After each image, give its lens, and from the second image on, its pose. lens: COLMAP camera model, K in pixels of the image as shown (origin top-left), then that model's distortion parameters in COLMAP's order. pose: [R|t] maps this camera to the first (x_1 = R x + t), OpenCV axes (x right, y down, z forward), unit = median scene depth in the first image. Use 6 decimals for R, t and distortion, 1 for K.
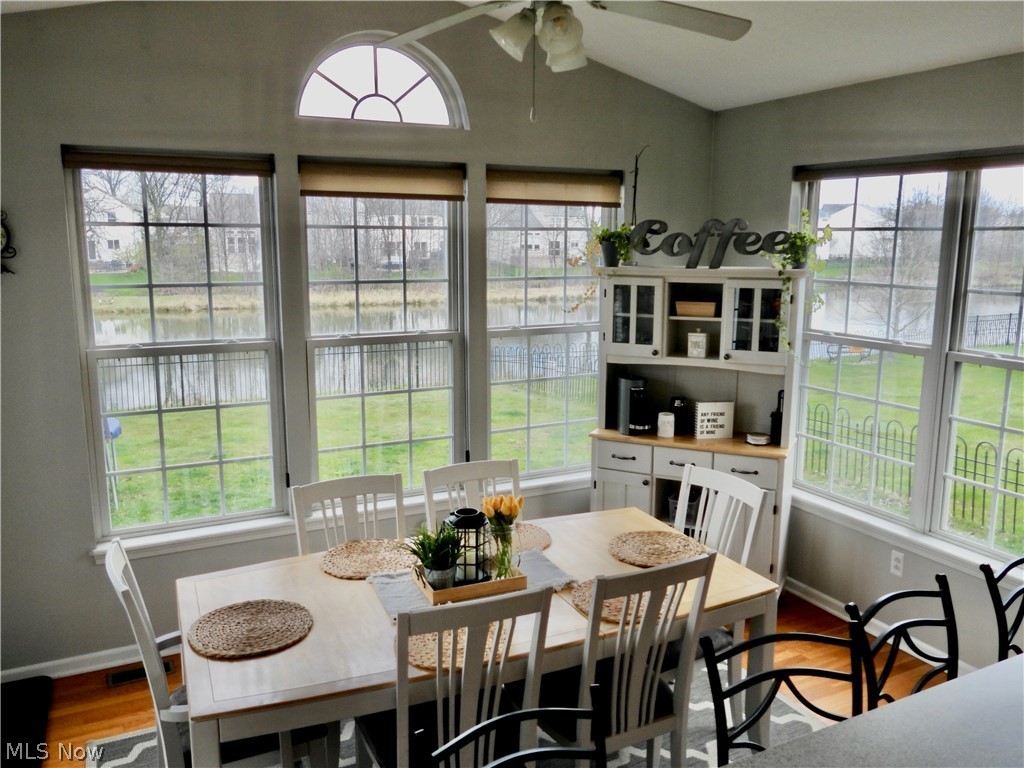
lens RADIAL K [[811.4, 0, 512.7], [0, 811.4, 384.1], [0, 0, 1]] dist [-0.004194, -0.003877]
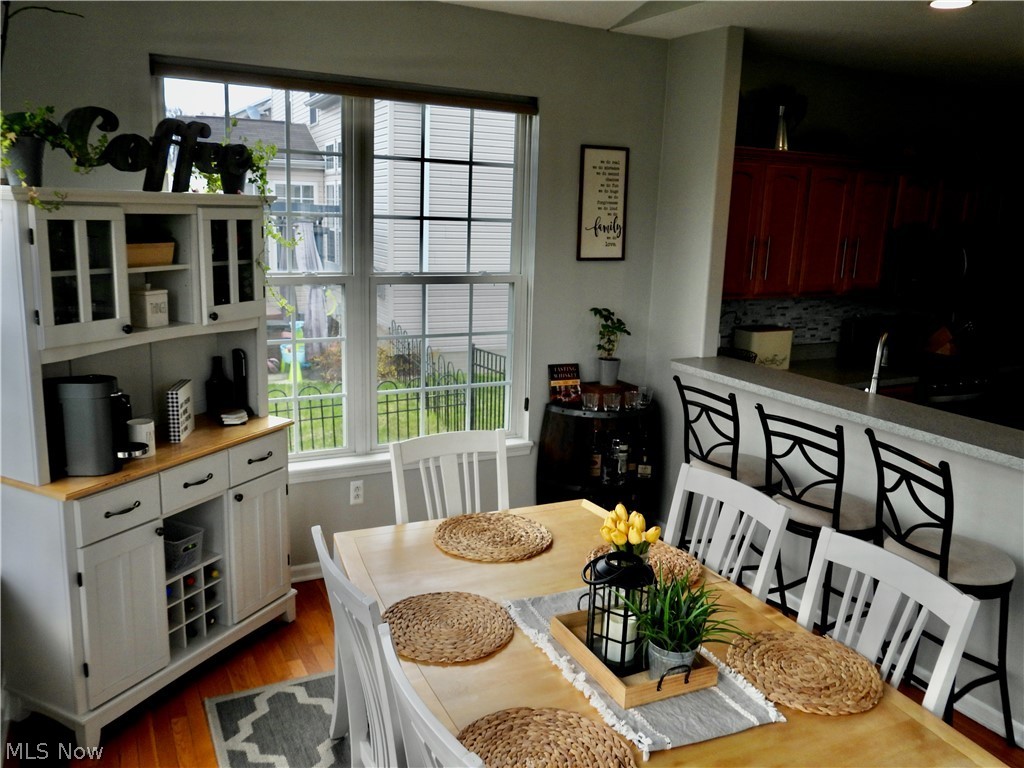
lens RADIAL K [[811.4, 0, 512.8], [0, 811.4, 382.0], [0, 0, 1]] dist [-0.004194, -0.003877]
pose [[-0.003923, -0.220324, 0.975419, -0.437081], [0.135946, 0.966253, 0.218801, -0.095845], [-0.990709, 0.133462, 0.026161, 0.702254]]
